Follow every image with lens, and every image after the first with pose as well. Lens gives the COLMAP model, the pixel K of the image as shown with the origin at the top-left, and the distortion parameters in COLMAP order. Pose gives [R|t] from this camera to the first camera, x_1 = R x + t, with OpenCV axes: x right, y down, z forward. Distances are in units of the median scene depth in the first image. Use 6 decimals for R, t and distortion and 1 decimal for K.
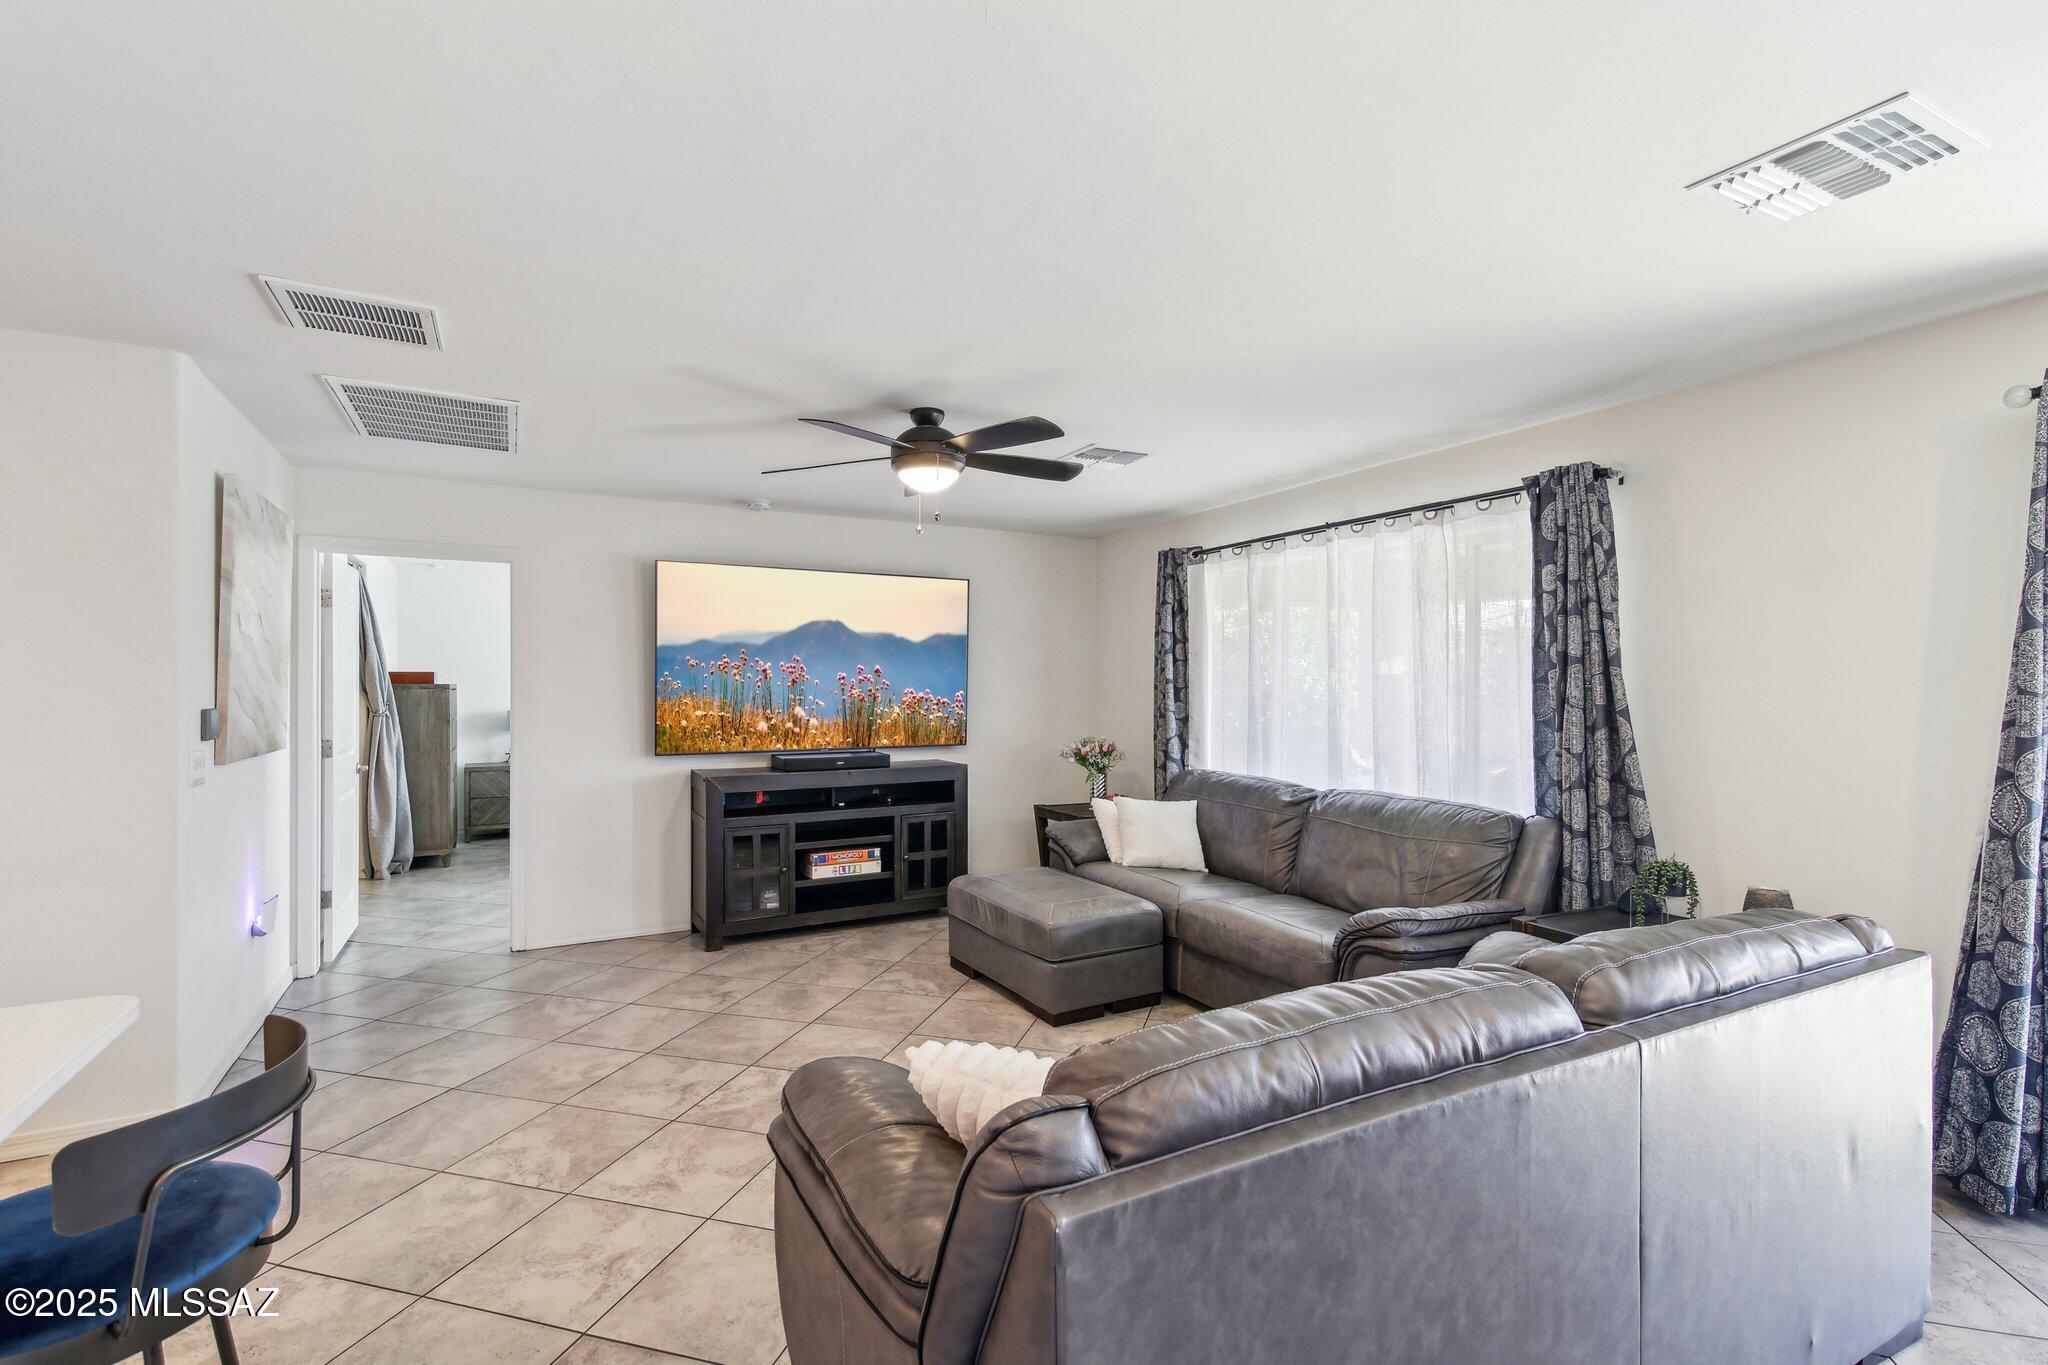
lens RADIAL K [[928.3, 0, 1026.1], [0, 928.3, 692.6], [0, 0, 1]] dist [0.026664, -0.005115]
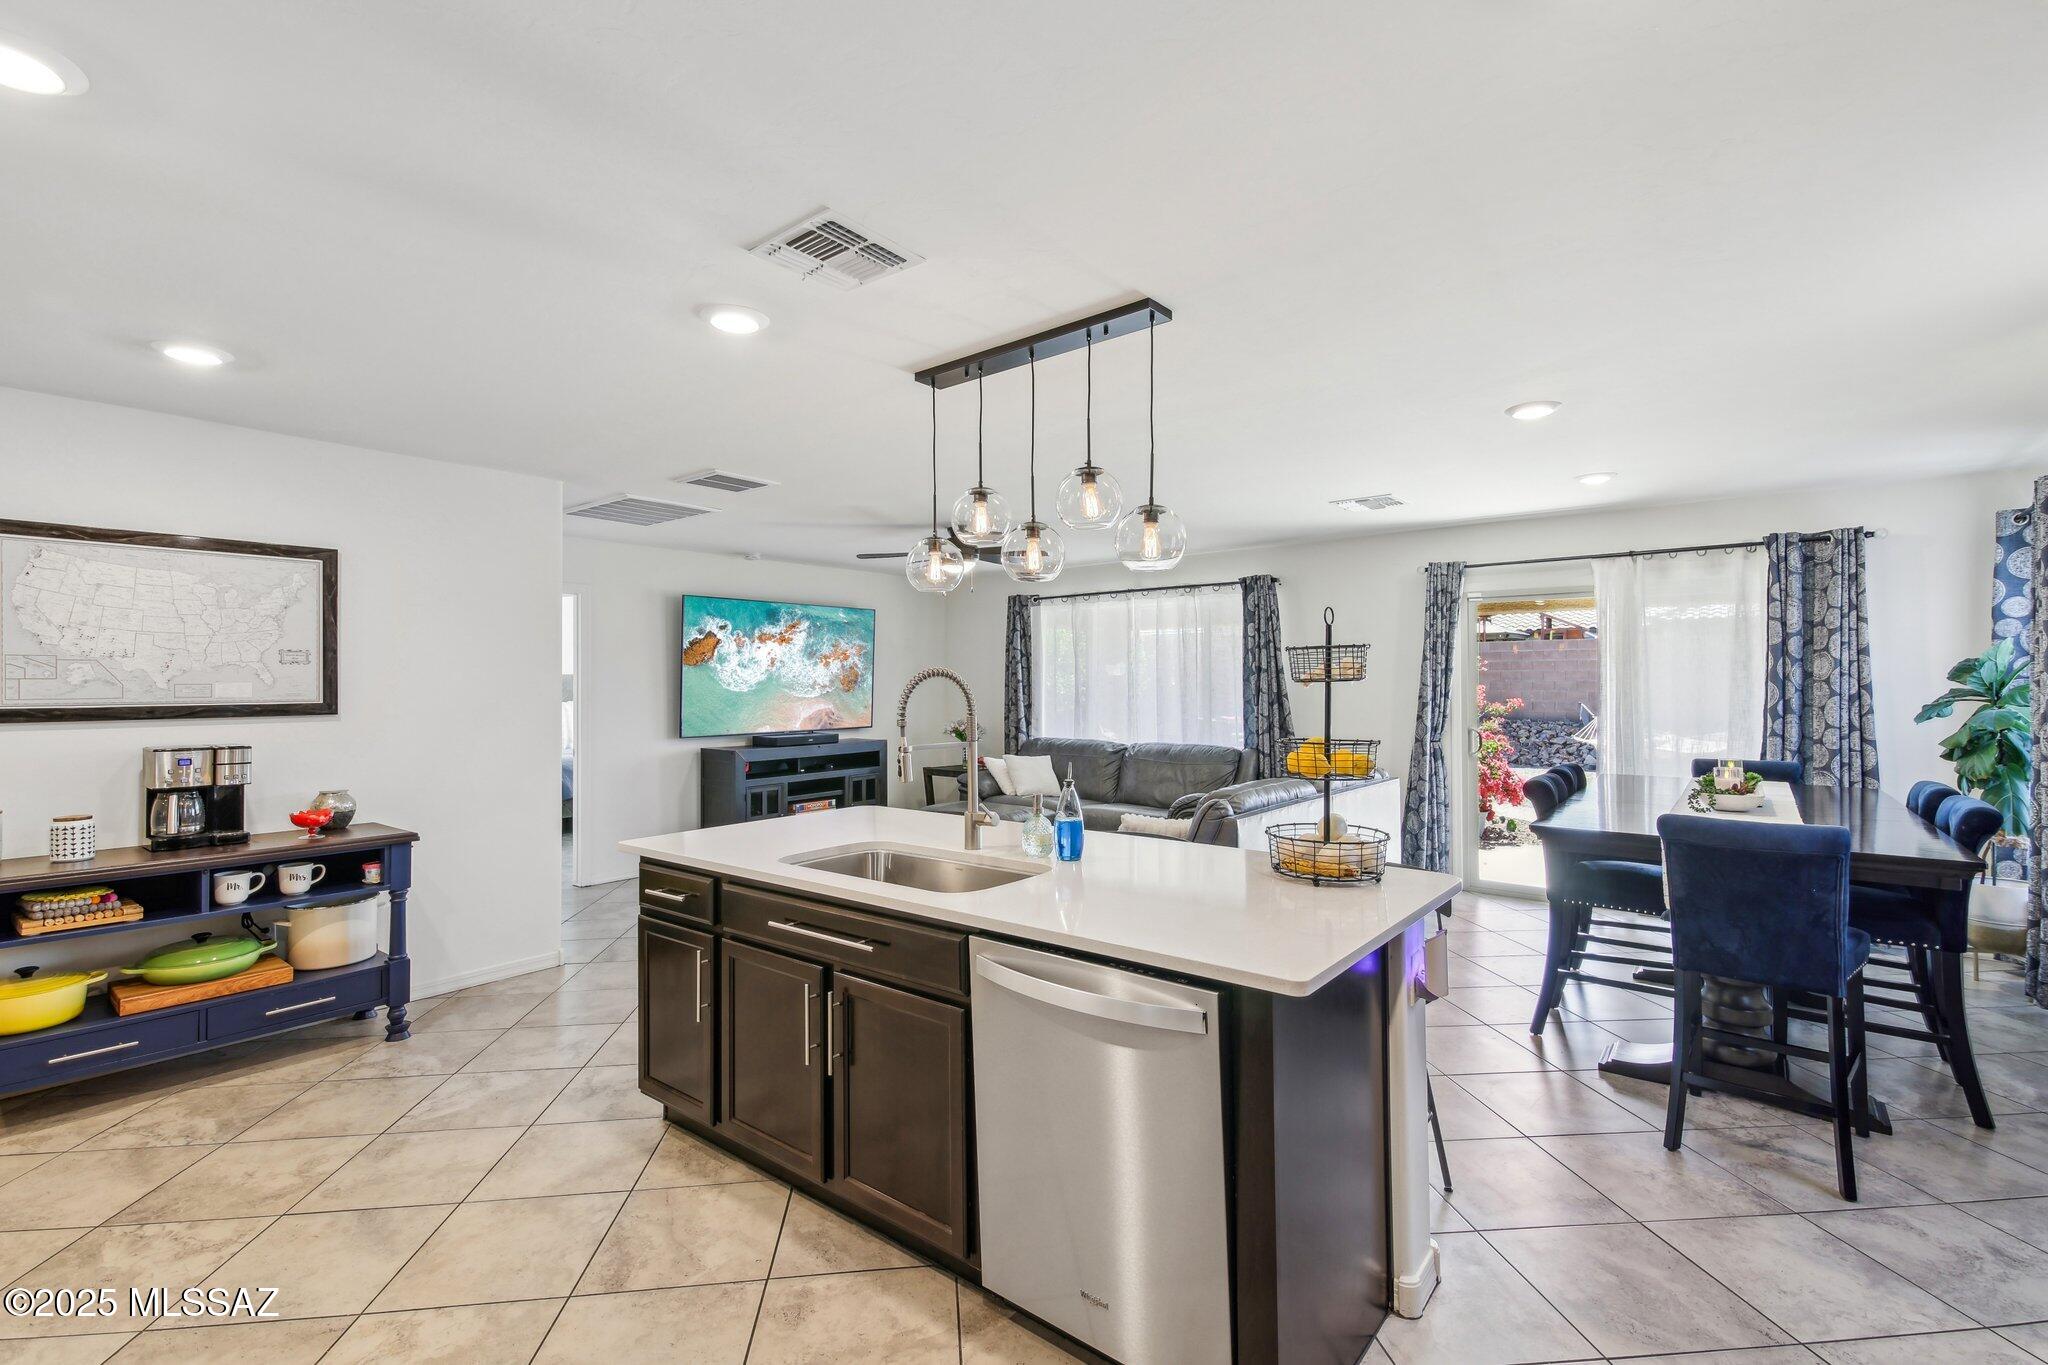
lens RADIAL K [[928.3, 0, 1035.0], [0, 928.3, 680.4], [0, 0, 1]] dist [0.026664, -0.005115]
pose [[0.919223, -0.003369, 0.393723, -0.539944], [0.008321, 0.999906, -0.010871, 0.004150], [-0.393650, 0.013269, 0.919165, -0.535585]]
